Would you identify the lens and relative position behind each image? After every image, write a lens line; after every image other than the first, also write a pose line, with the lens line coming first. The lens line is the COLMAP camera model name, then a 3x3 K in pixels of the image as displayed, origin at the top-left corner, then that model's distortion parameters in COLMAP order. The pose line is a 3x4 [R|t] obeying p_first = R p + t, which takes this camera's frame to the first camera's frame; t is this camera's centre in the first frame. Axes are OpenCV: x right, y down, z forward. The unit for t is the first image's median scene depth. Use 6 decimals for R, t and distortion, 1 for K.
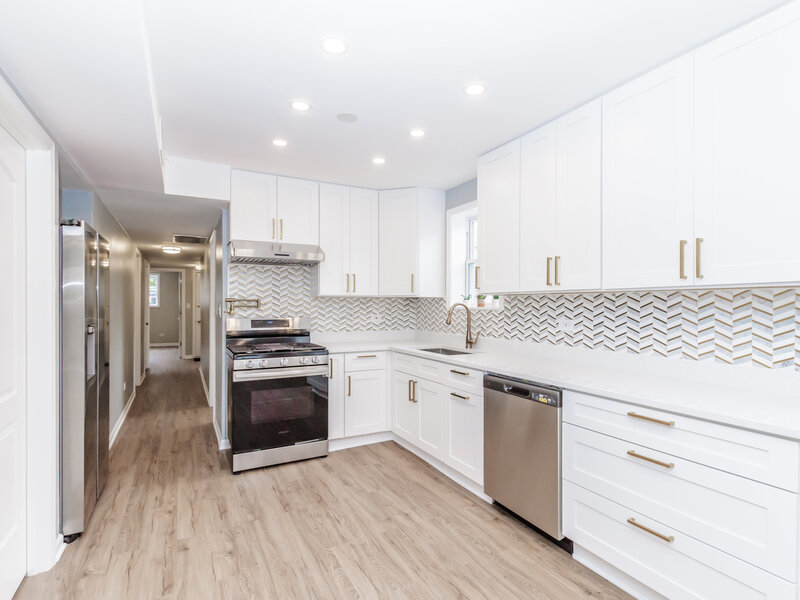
lens RADIAL K [[412.0, 0, 402.8], [0, 412.0, 307.6], [0, 0, 1]] dist [0.013719, -0.000026]
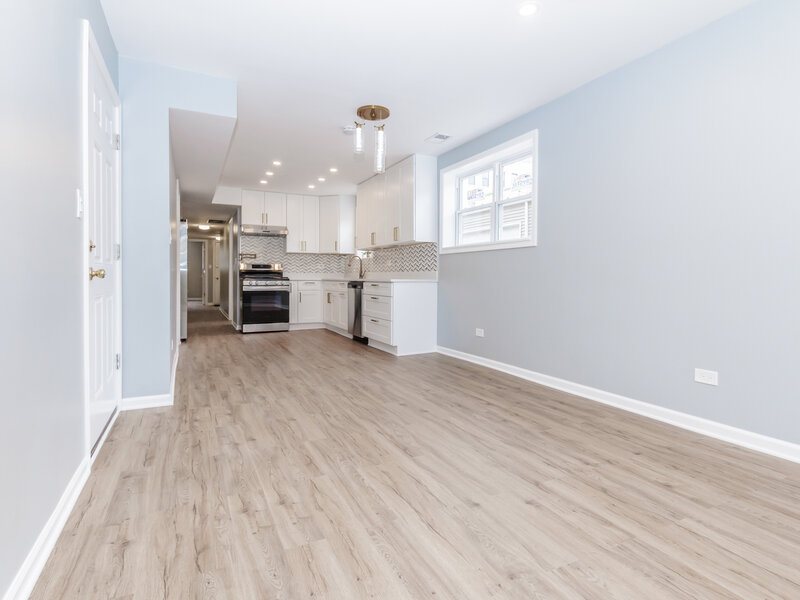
lens RADIAL K [[423.5, 0, 401.6], [0, 423.5, 284.0], [0, 0, 1]] dist [-0.001534, -0.000656]
pose [[0.999597, 0.002630, -0.028274, 0.423422], [-0.002435, 0.999973, 0.006941, 0.112839], [0.028291, -0.006869, 0.999576, -1.047378]]
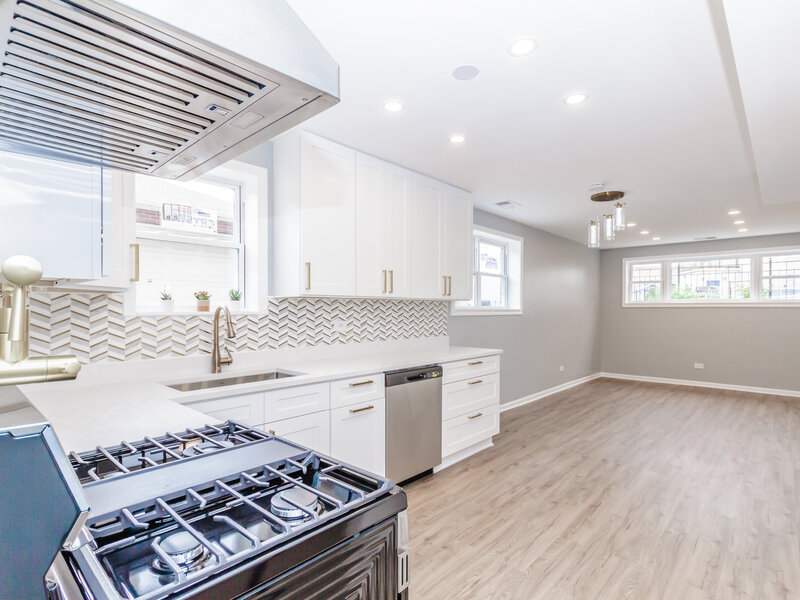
lens RADIAL K [[412.0, 0, 402.8], [0, 412.0, 307.6], [0, 0, 1]] dist [0.013719, -0.000026]
pose [[-0.329699, -0.000965, 0.944086, -0.599514], [0.003565, 0.999991, 0.002267, -0.008504], [-0.944079, 0.004113, -0.329693, 0.971985]]
